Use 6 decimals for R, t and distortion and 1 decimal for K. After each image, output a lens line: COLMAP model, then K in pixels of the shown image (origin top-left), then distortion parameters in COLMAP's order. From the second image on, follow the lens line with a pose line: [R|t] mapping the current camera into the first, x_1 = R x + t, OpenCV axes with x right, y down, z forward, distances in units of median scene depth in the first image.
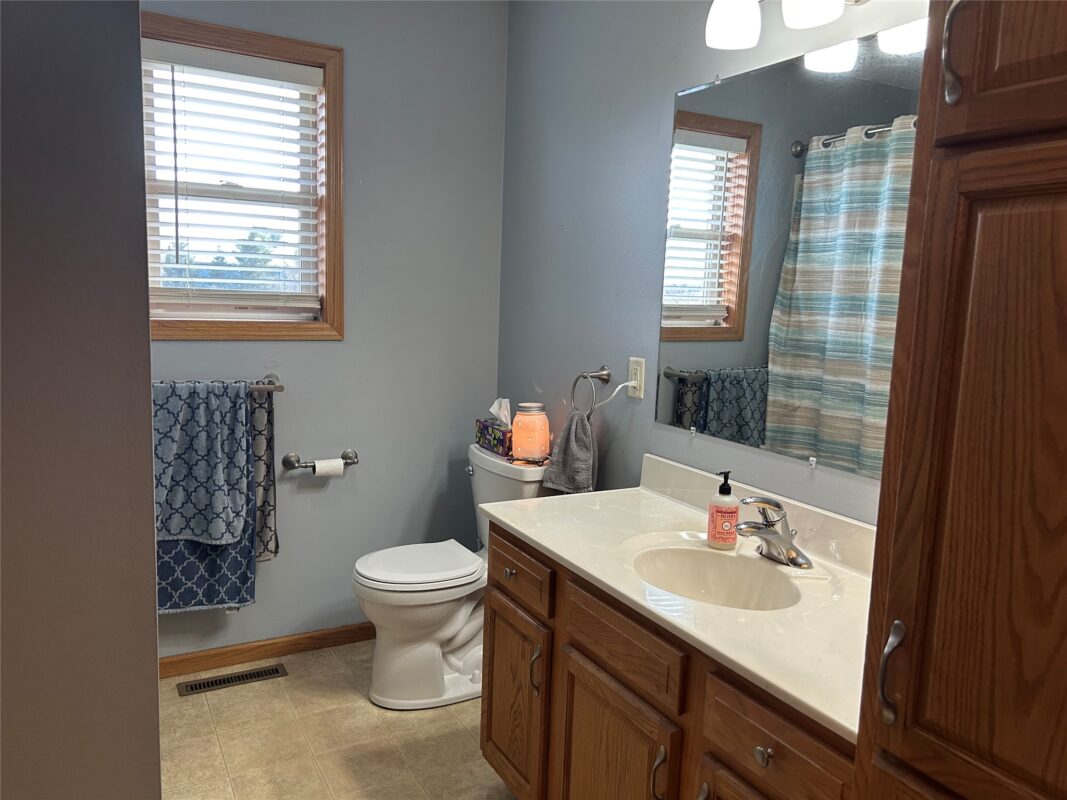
lens RADIAL K [[796.8, 0, 537.5], [0, 796.8, 407.6], [0, 0, 1]] dist [0.068890, -0.074449]
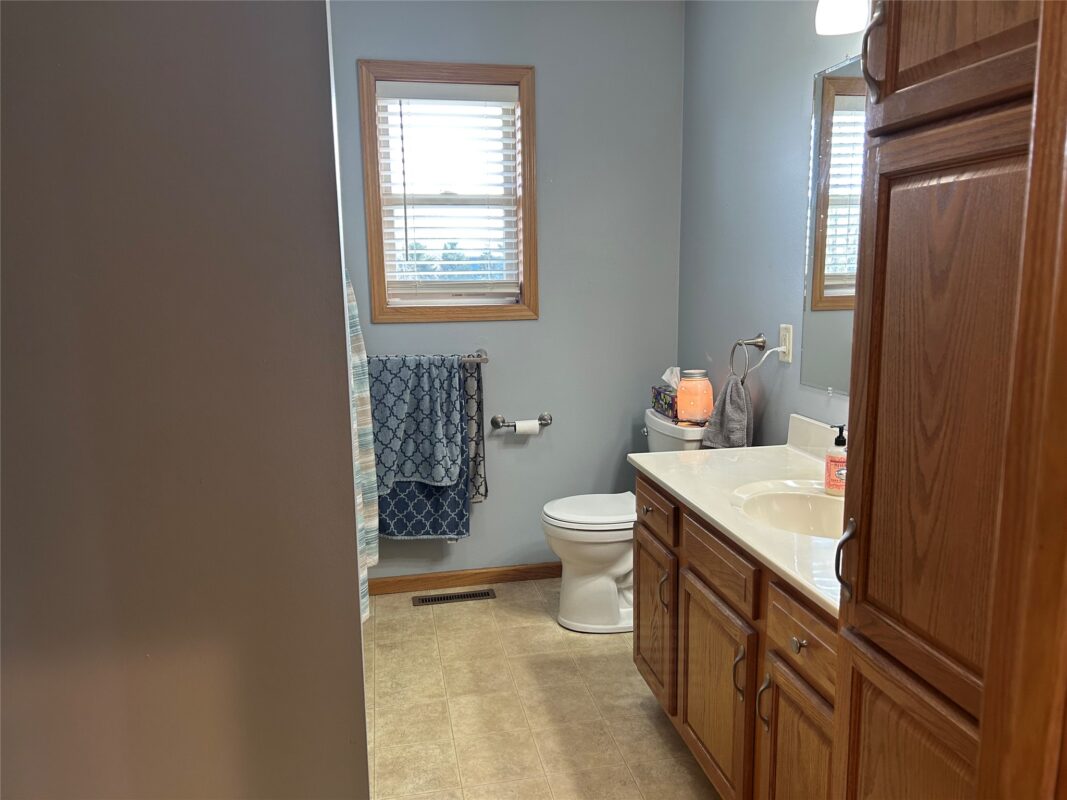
lens RADIAL K [[813.3, 0, 558.7], [0, 813.3, 416.4], [0, 0, 1]] dist [0.193538, -0.421601]
pose [[0.952600, 0.004776, -0.304187, 0.164498], [0.003828, 0.999609, 0.027683, 0.027678], [0.304201, -0.027535, 0.952210, -0.148017]]
